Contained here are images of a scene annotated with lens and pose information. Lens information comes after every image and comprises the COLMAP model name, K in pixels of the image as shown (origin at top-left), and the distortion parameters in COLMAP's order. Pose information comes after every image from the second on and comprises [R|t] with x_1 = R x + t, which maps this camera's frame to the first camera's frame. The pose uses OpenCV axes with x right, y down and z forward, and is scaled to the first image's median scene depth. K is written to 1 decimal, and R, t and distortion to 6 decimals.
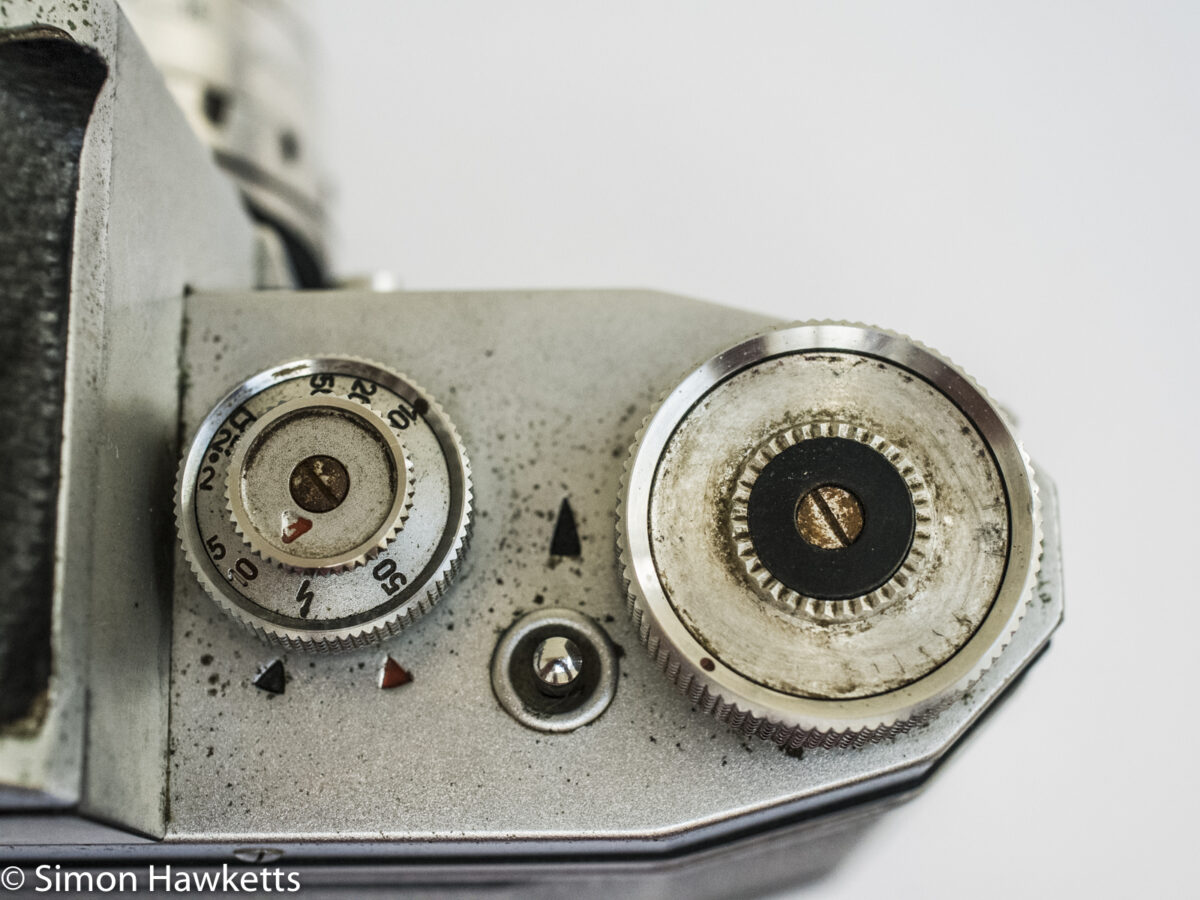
lens RADIAL K [[2471.0, 0, 605.1], [0, 2471.0, 449.5], [0, 0, 1]] dist [-0.011980, 0.000000]
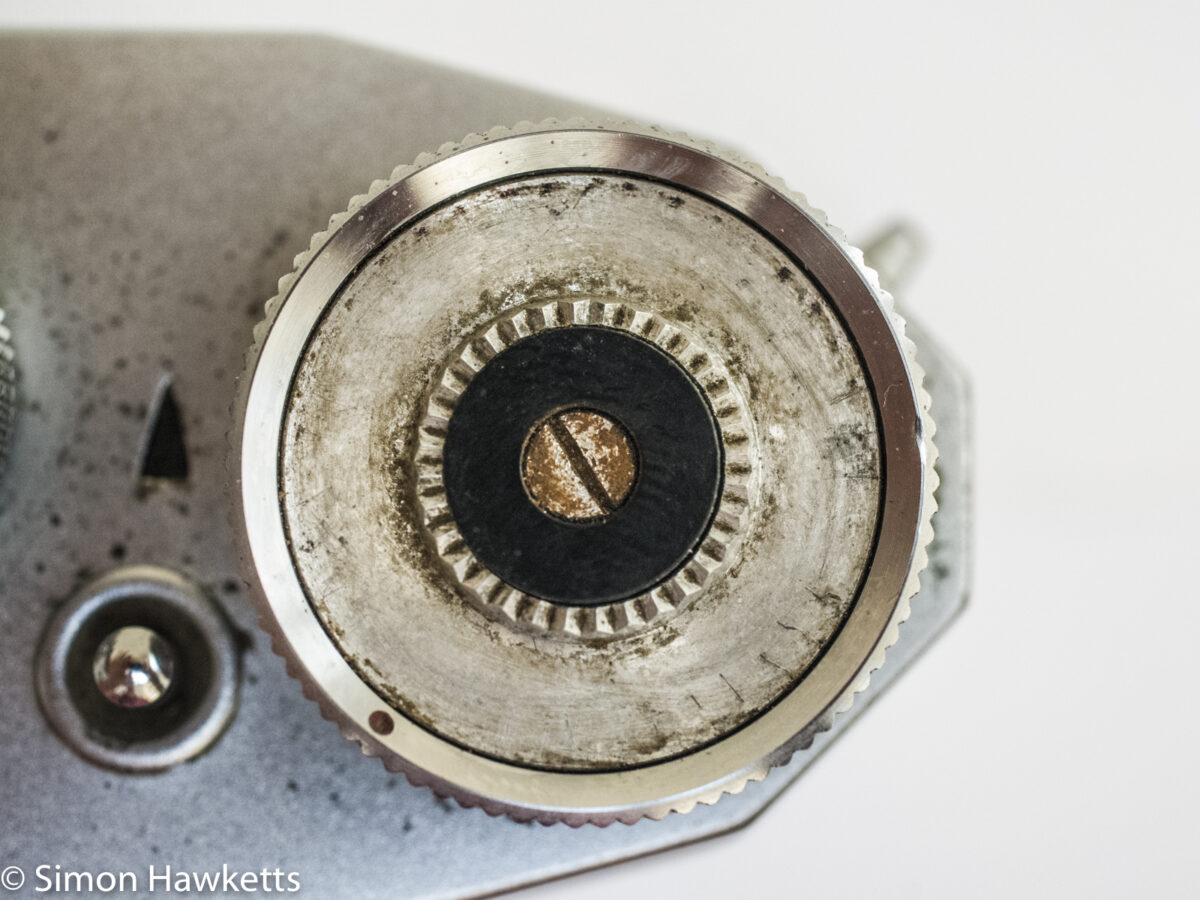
lens RADIAL K [[2471.0, 0, 592.0], [0, 2471.0, 449.2], [0, 0, 1]] dist [-0.011980, 0.000000]
pose [[0.984966, -0.169987, 0.030770, 0.075599], [0.160616, 0.966718, 0.199144, -0.094195], [-0.063598, -0.191208, 0.979487, 0.415280]]
